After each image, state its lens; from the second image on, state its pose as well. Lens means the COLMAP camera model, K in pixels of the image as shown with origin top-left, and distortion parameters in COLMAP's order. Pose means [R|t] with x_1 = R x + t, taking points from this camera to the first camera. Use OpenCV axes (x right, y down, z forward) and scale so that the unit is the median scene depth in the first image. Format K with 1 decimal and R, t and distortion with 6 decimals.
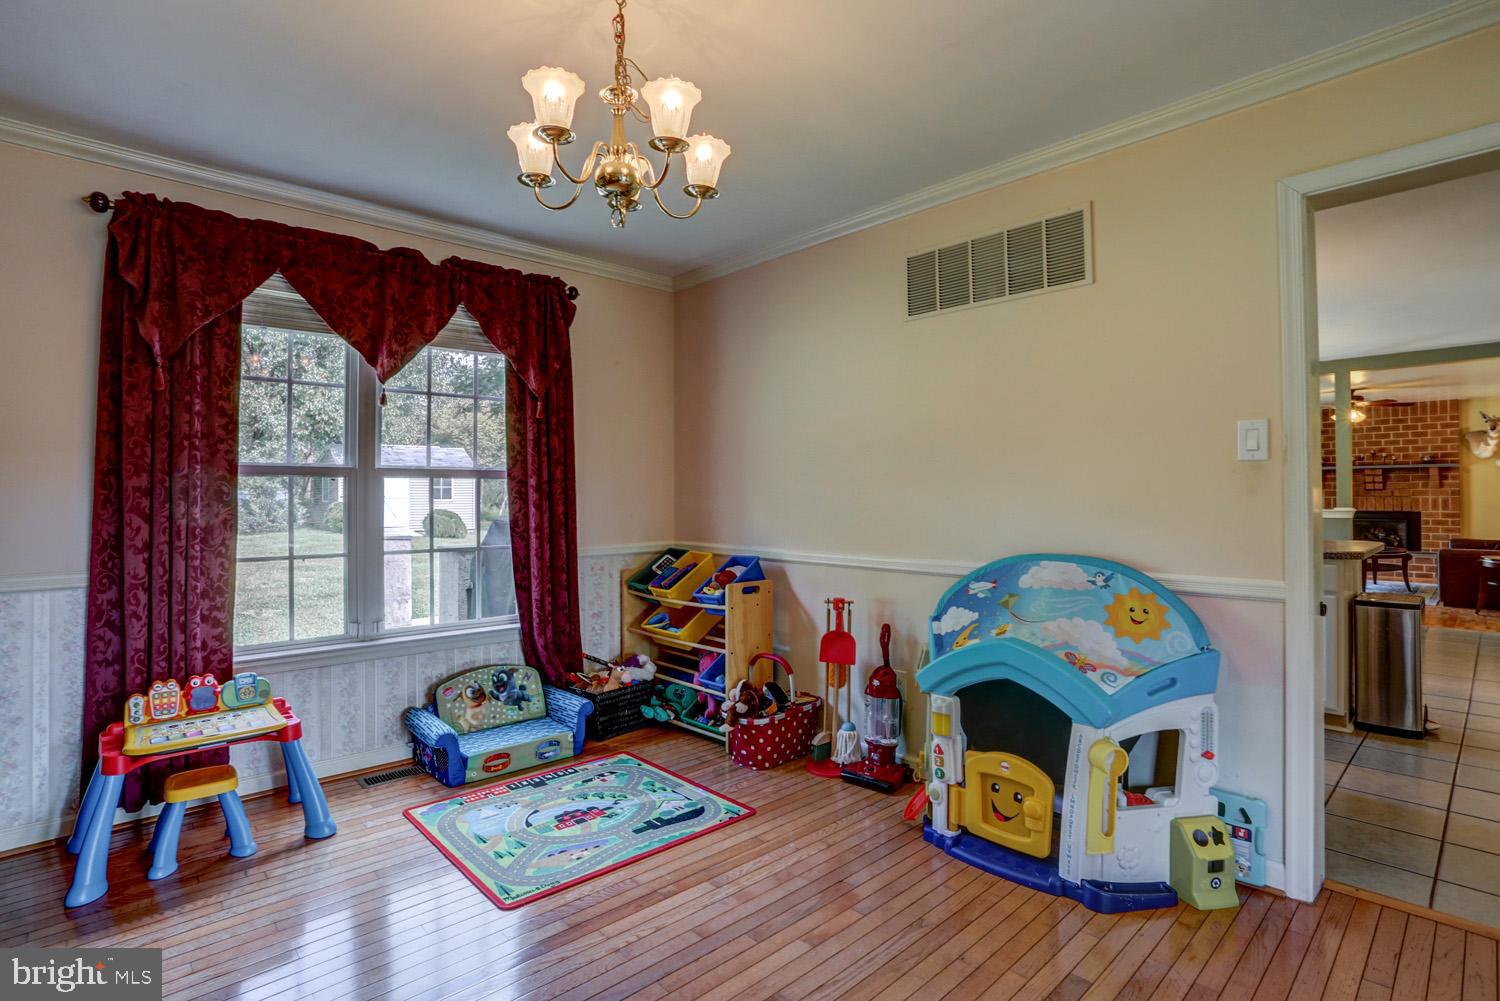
lens RADIAL K [[740.5, 0, 747.3], [0, 740.5, 492.2], [0, 0, 1]] dist [-0.064662, 0.025521]
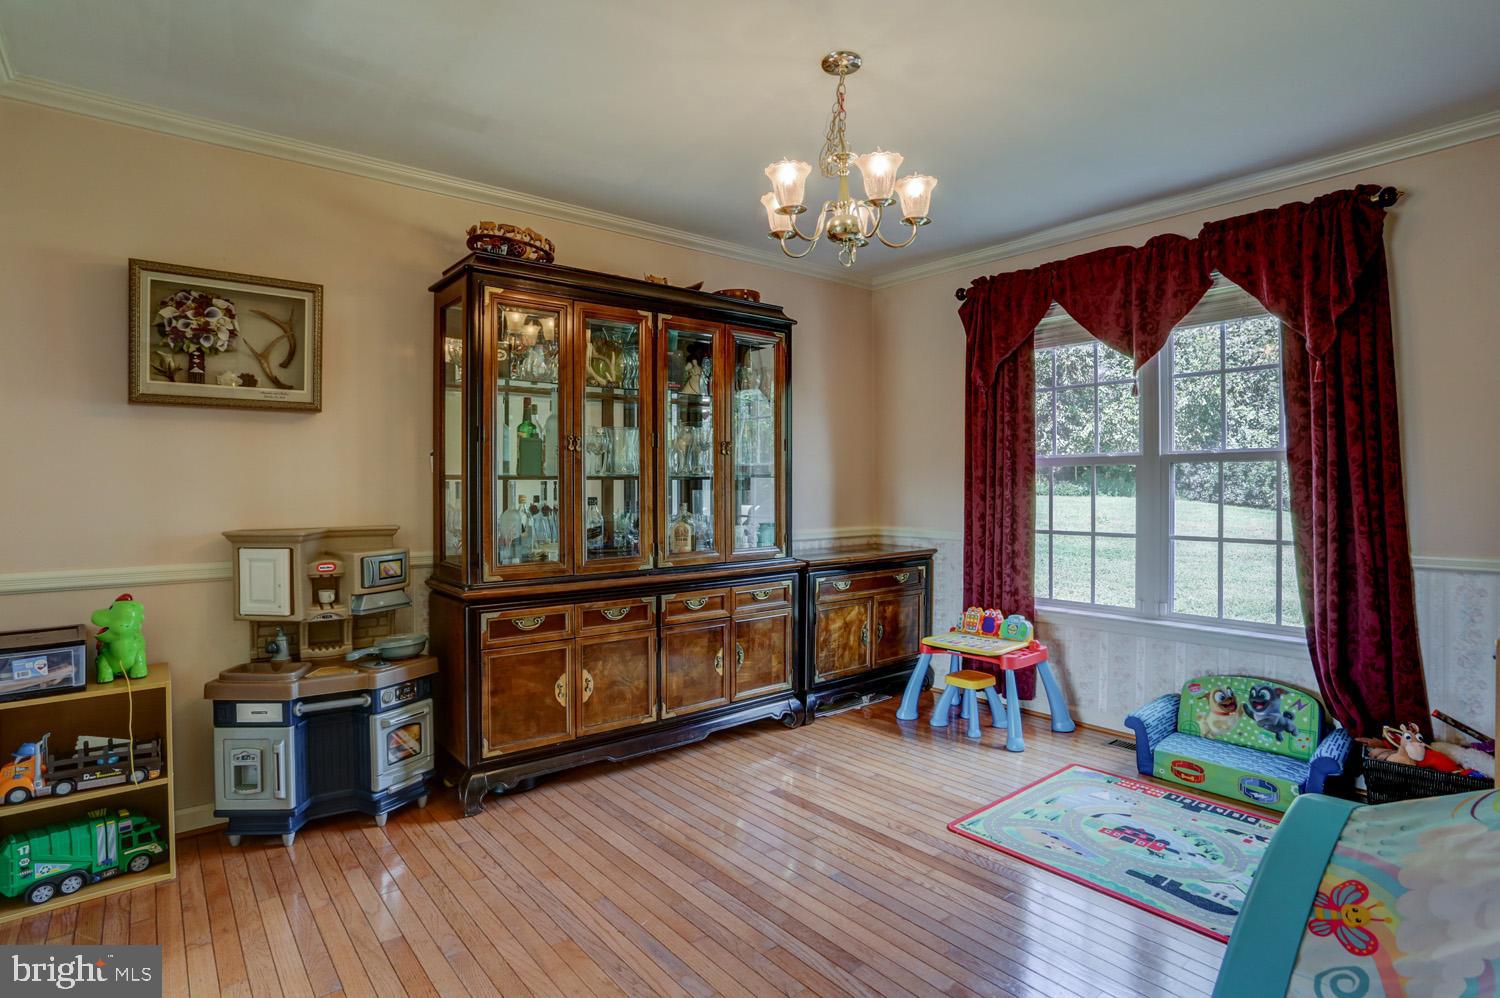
lens RADIAL K [[762.0, 0, 729.5], [0, 762.0, 486.7], [0, 0, 1]] dist [-0.068981, 0.017902]
pose [[-0.085640, 0.008572, -0.996289, 0.560892], [0.013691, 0.999879, 0.007426, -0.003615], [0.996232, -0.013005, -0.085747, 0.451124]]
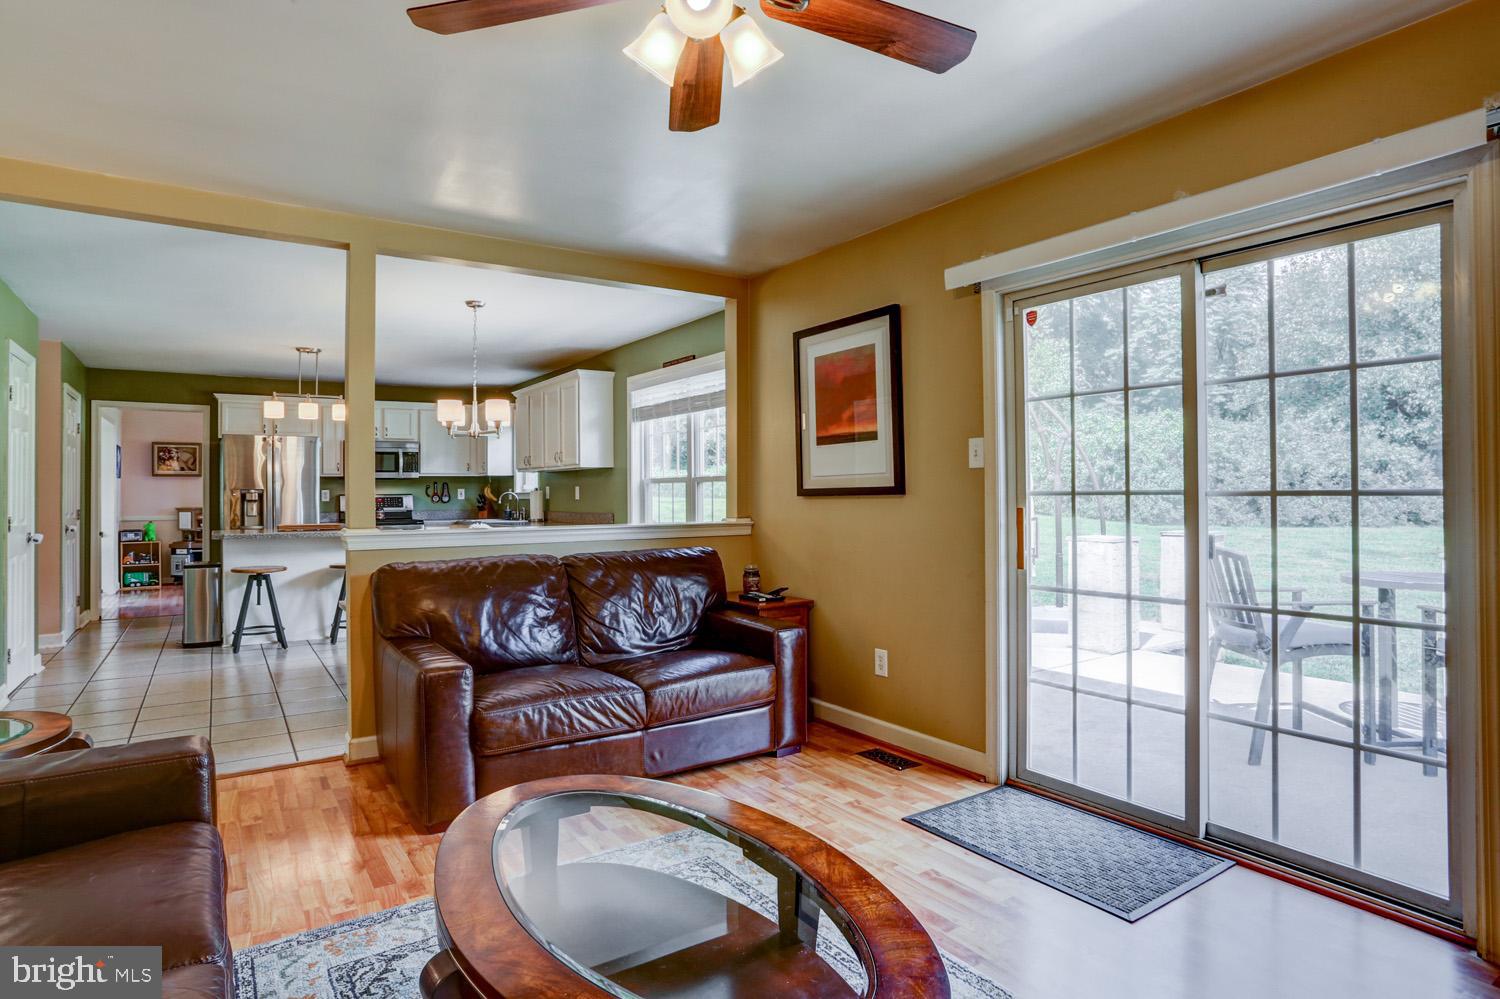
lens RADIAL K [[815.4, 0, 760.6], [0, 815.4, 499.7], [0, 0, 1]] dist [-0.042571, 0.001092]
pose [[-0.157423, 0.014541, -0.987424, 2.546125], [0.012664, 0.999839, 0.012705, -0.002129], [0.987450, -0.010505, -0.157582, 2.590496]]
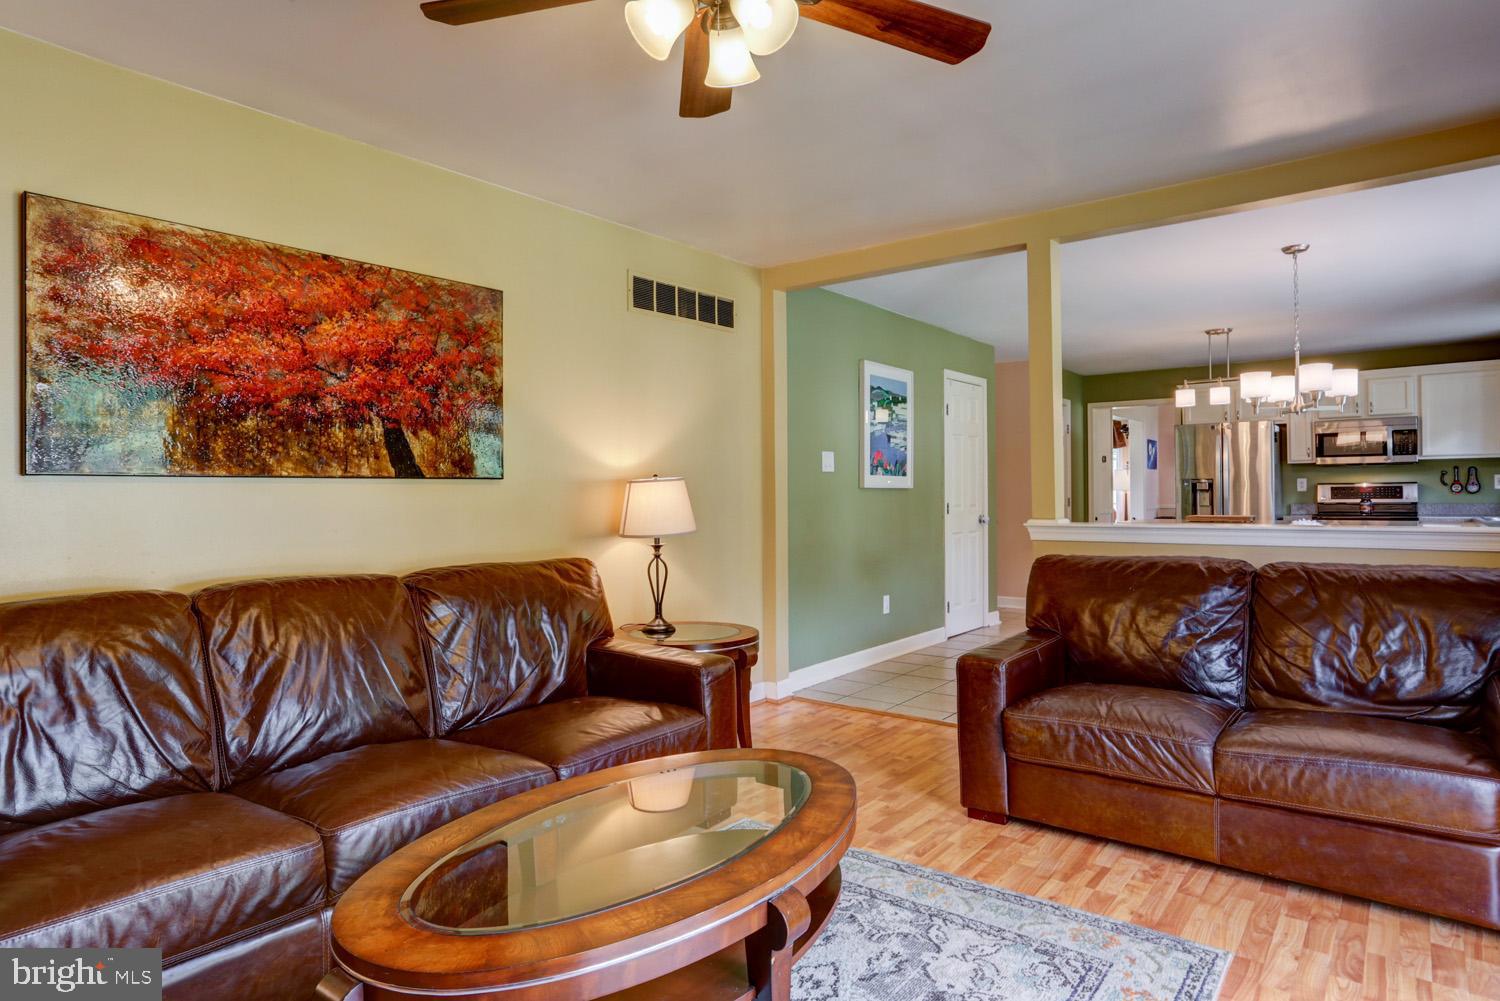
lens RADIAL K [[875.5, 0, 732.1], [0, 875.5, 488.8], [0, 0, 1]] dist [-0.059994, 0.035326]
pose [[-0.990897, 0.015606, -0.133716, 2.164069], [0.016972, 0.999815, -0.009076, 0.005283], [0.133549, -0.011263, -0.990978, 2.984762]]
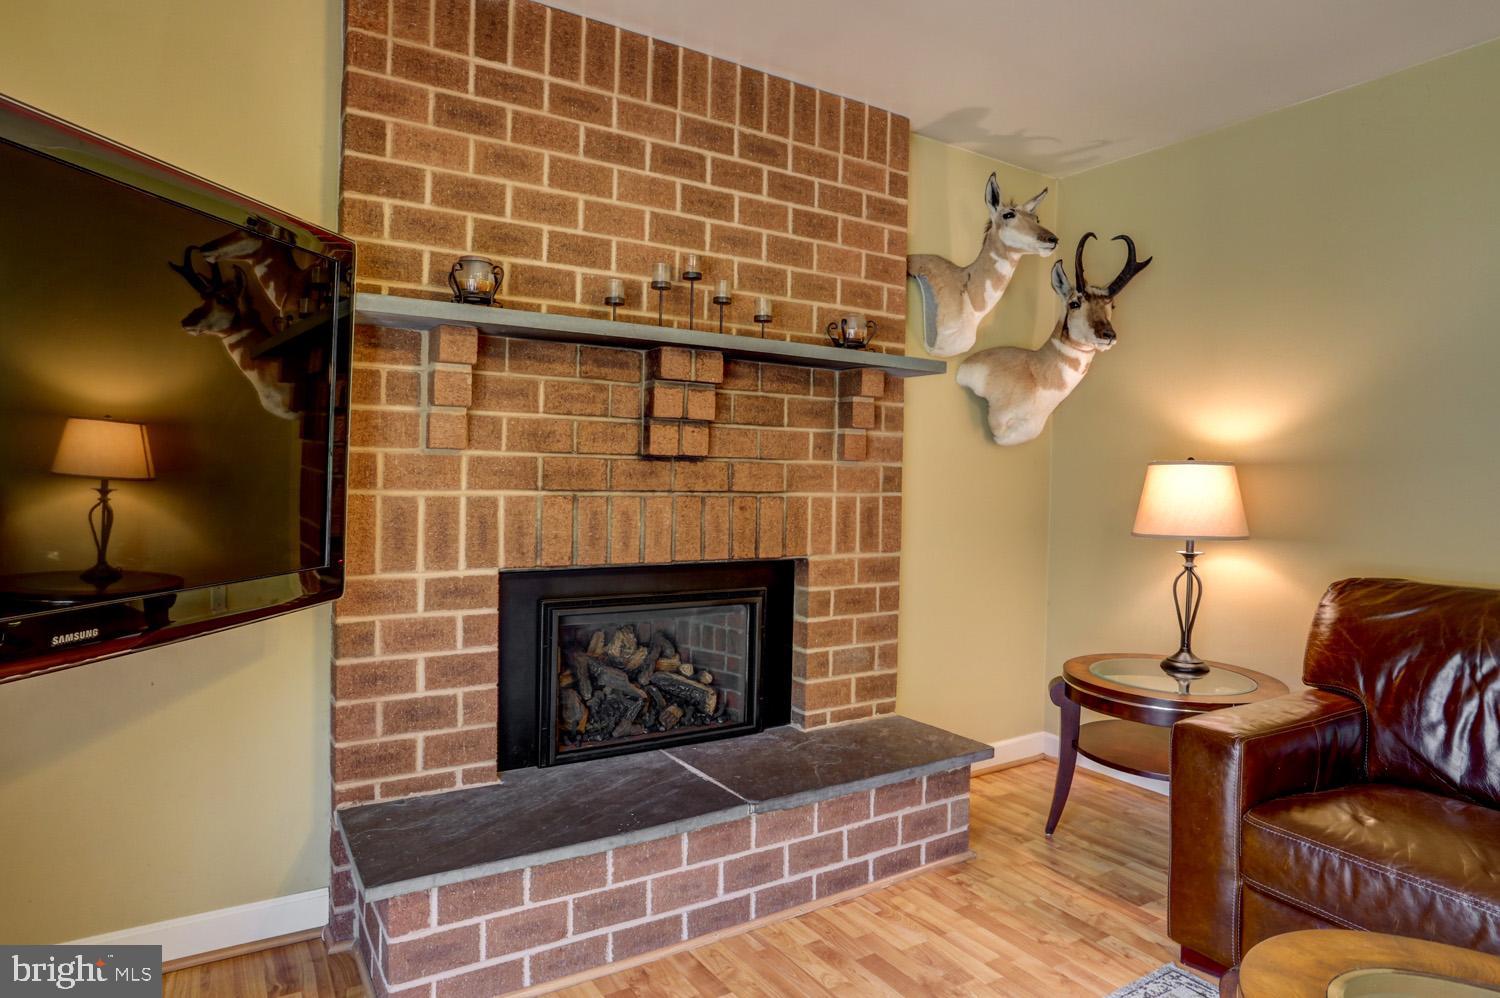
lens RADIAL K [[875.5, 0, 746.2], [0, 875.5, 482.6], [0, 0, 1]] dist [-0.059994, 0.035326]
pose [[0.195007, 0.002621, 0.980798, 1.878745], [-0.027031, 0.999631, 0.002703, 0.006463], [-0.980429, -0.027040, 0.195005, 2.741870]]
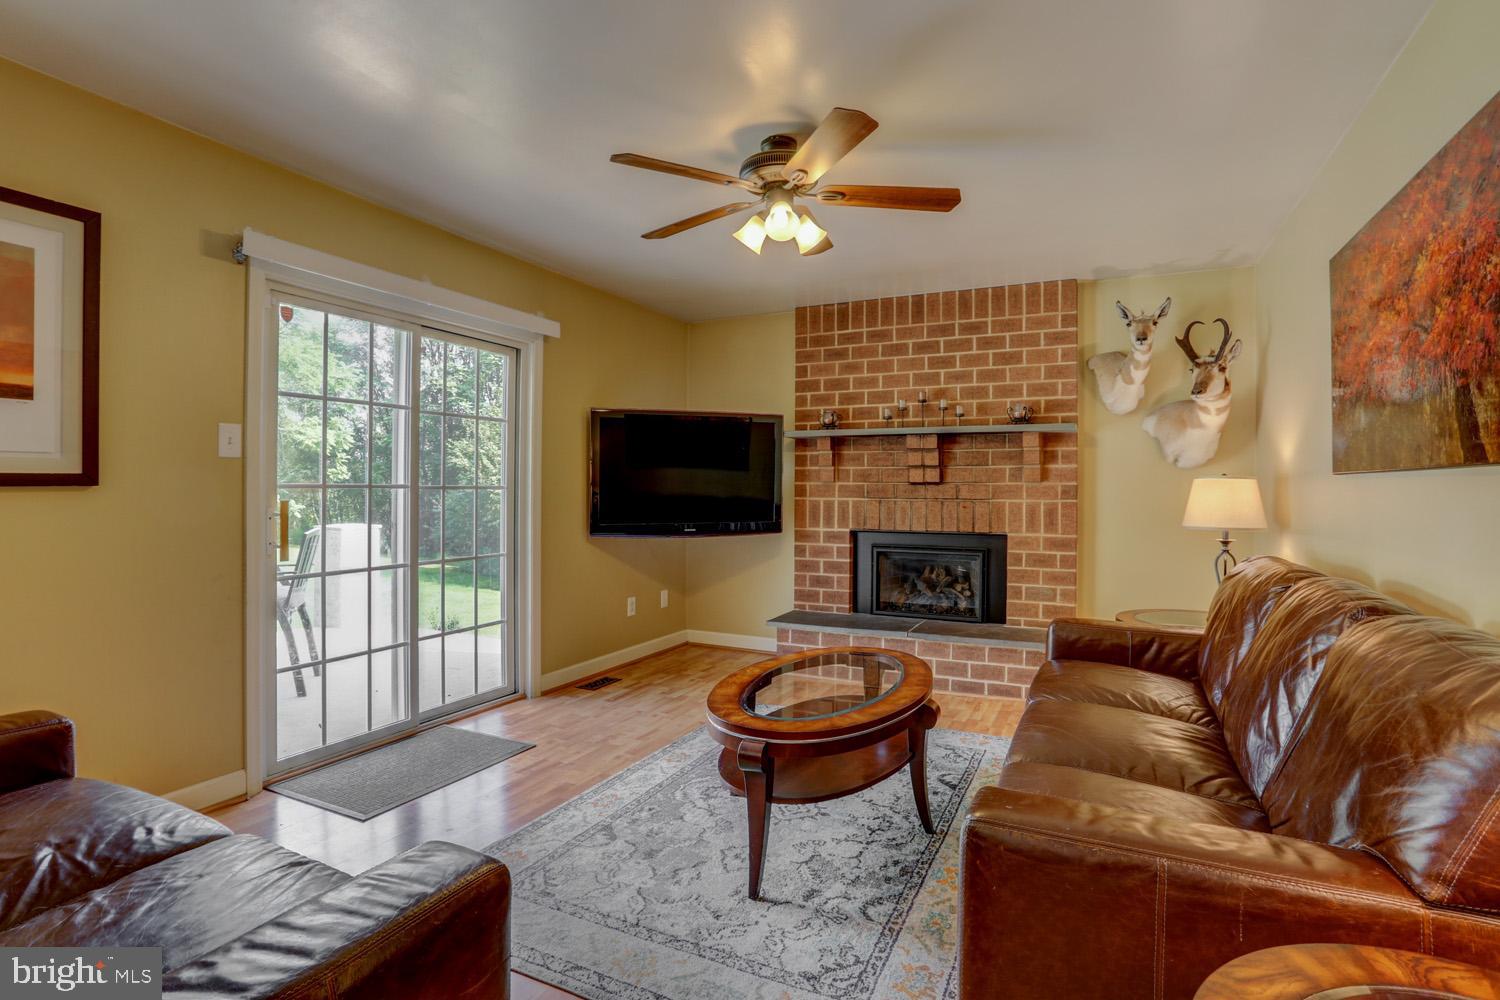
lens RADIAL K [[740.5, 0, 744.7], [0, 740.5, 497.2], [0, 0, 1]] dist [-0.064662, 0.025521]
pose [[0.938429, 0.007778, 0.345386, 1.808995], [-0.013864, 0.999789, 0.015155, -0.000981], [-0.345195, -0.019010, 0.938338, 1.793517]]
